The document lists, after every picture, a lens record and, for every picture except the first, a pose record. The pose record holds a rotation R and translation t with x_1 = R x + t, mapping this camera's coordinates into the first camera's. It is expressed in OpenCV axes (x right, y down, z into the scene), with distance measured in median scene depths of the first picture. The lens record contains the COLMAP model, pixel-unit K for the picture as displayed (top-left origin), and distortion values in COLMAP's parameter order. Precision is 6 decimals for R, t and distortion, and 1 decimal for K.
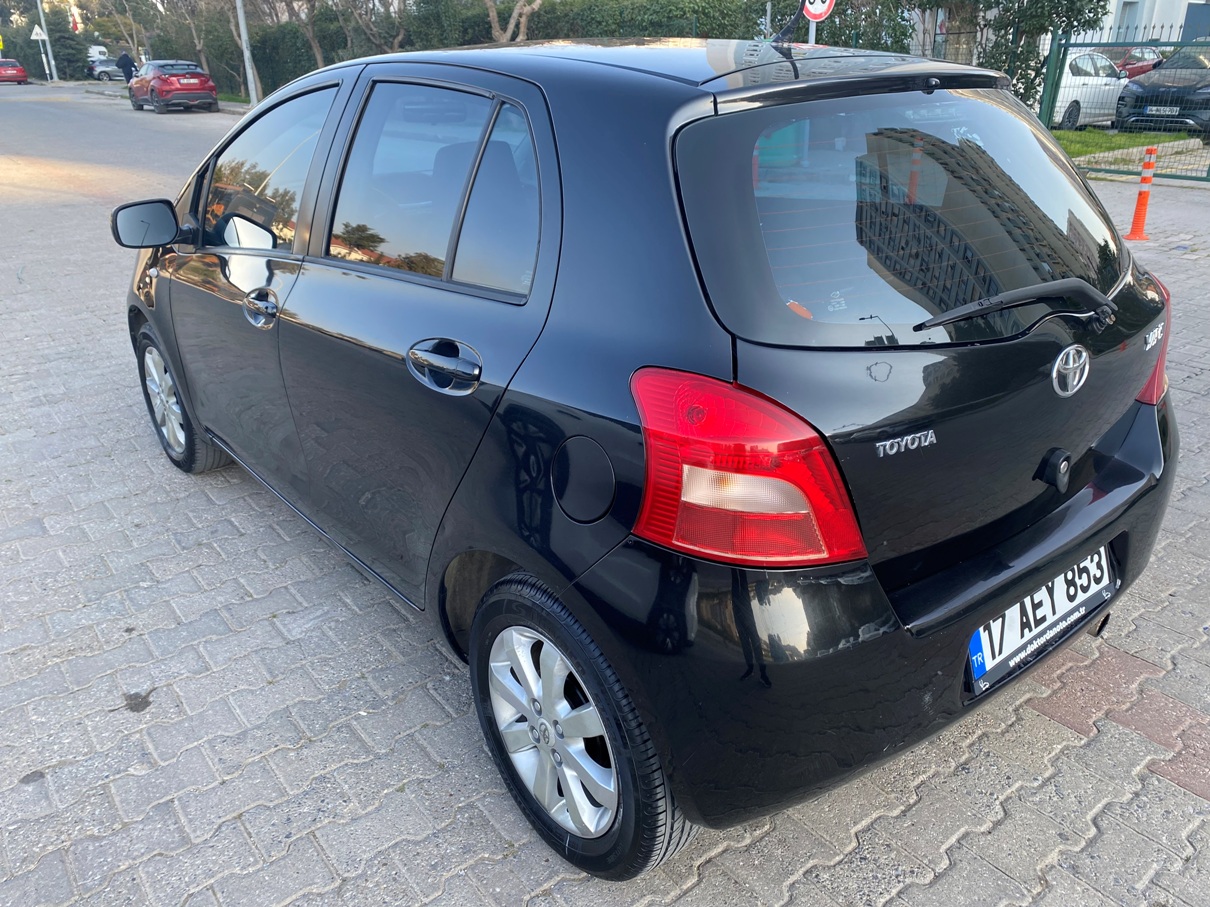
lens RADIAL K [[915.2, 0, 609.3], [0, 915.2, 454.9], [0, 0, 1]] dist [0.017888, 0.000828]
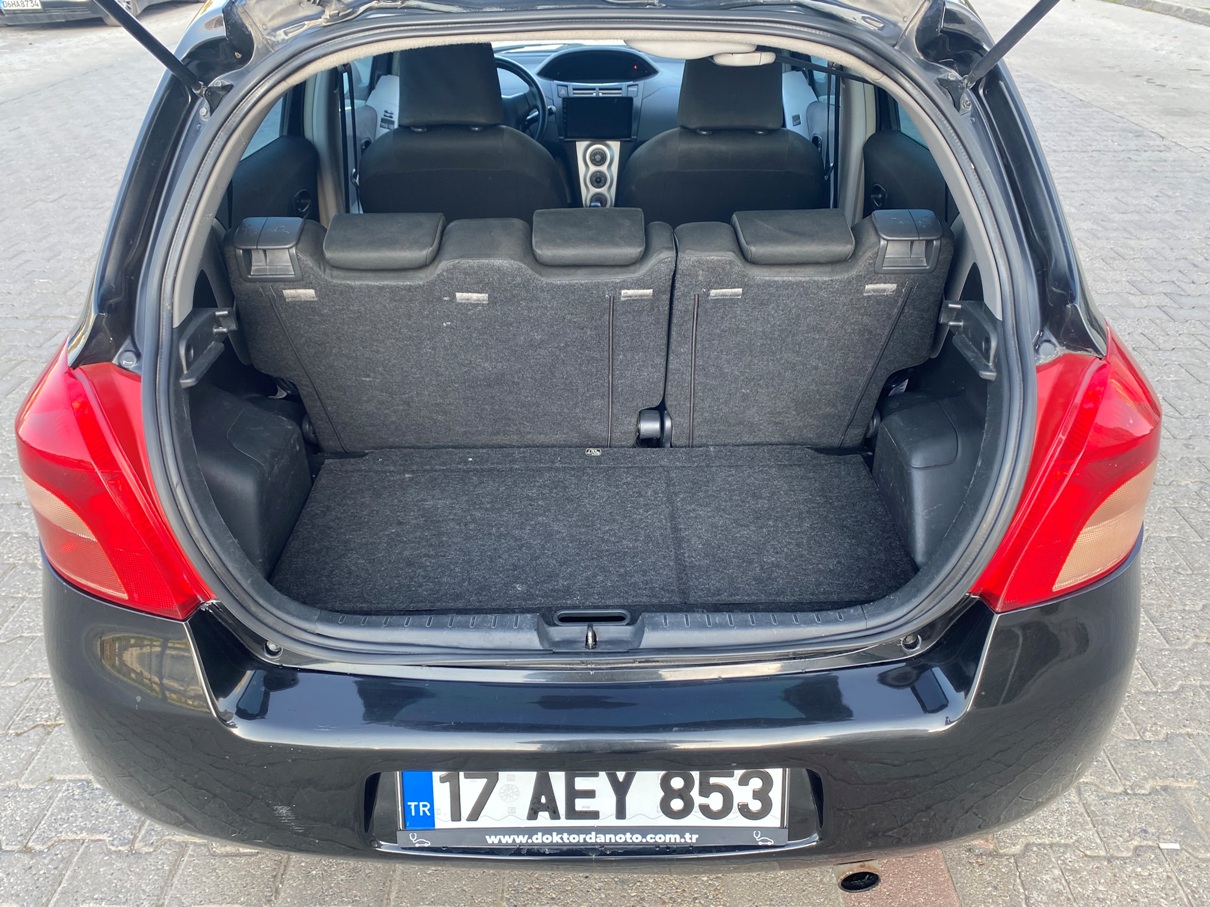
lens RADIAL K [[920.4, 0, 599.8], [0, 920.4, 453.7], [0, 0, 1]] dist [0.010941, -0.001035]
pose [[0.776013, 0.334028, -0.535004, 0.701256], [-0.252453, 0.941833, 0.221852, -0.222924], [0.577989, -0.037096, 0.815201, 0.398490]]
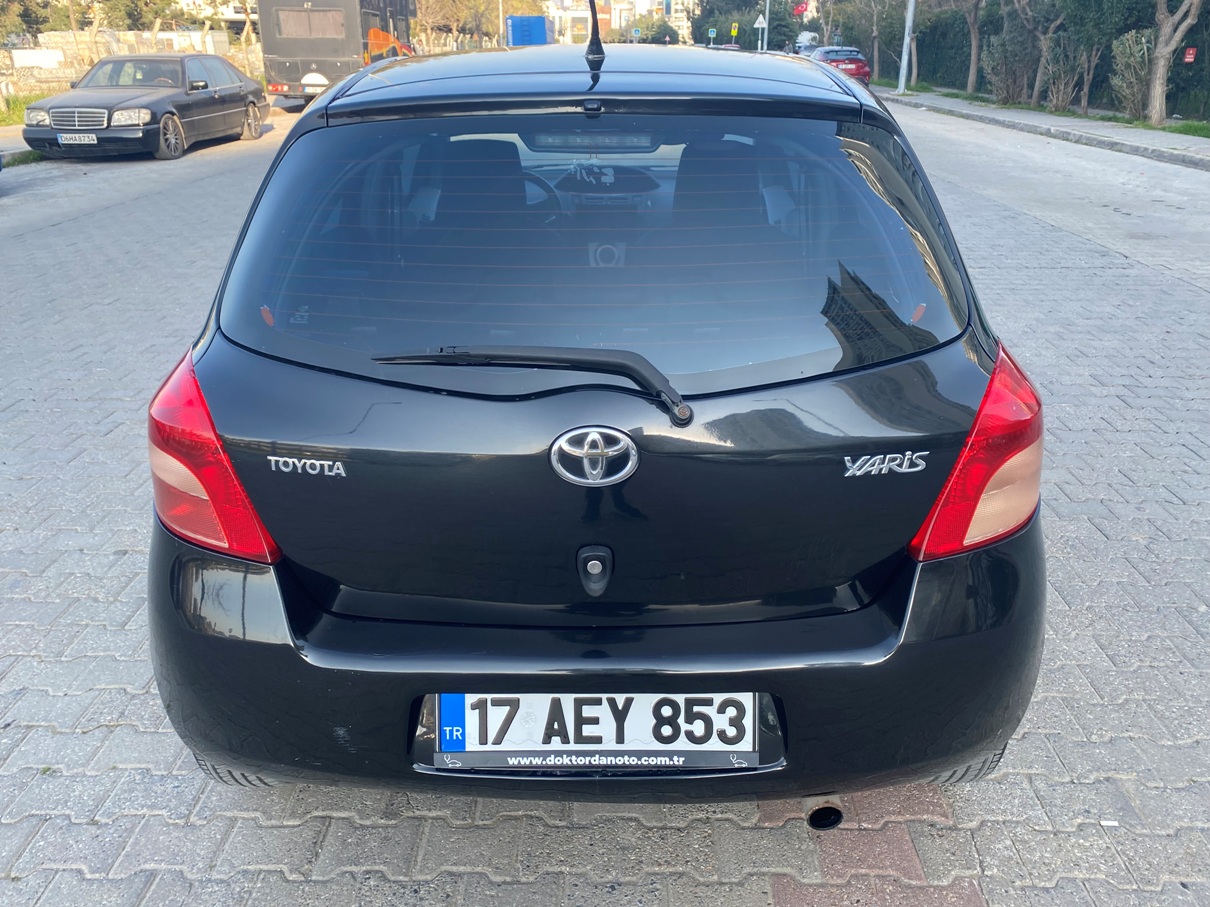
lens RADIAL K [[915.2, 0, 609.3], [0, 915.2, 454.9], [0, 0, 1]] dist [0.017888, 0.000828]
pose [[0.774515, 0.265564, -0.574110, 0.826133], [-0.257424, 0.961375, 0.097418, -0.148813], [0.577806, 0.072338, 0.812962, 0.271167]]
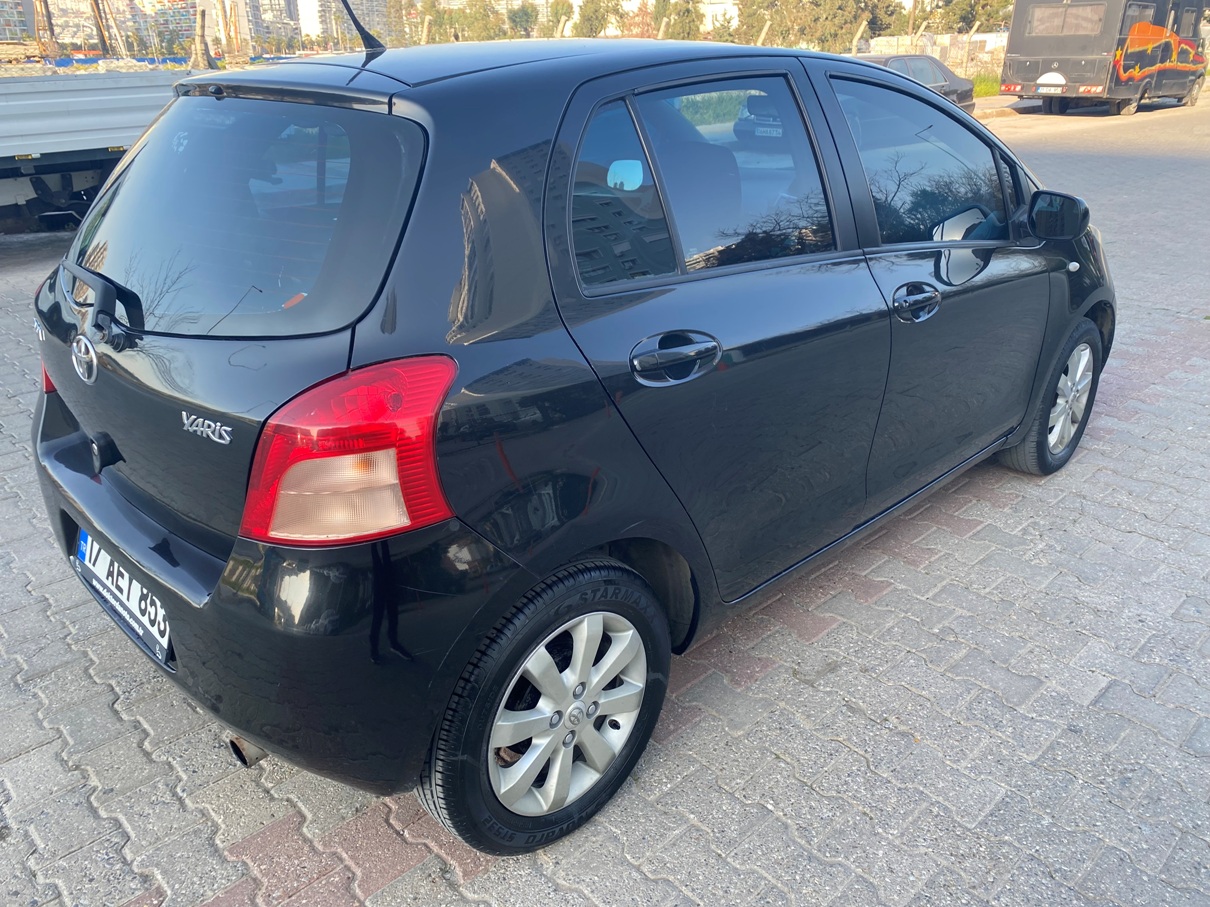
lens RADIAL K [[915.2, 0, 609.3], [0, 915.2, 454.9], [0, 0, 1]] dist [0.017888, 0.000828]
pose [[0.097879, 0.407567, -0.907915, 1.324603], [-0.385592, 0.856566, 0.342948, -0.503218], [0.917463, 0.316517, 0.240994, 1.114427]]
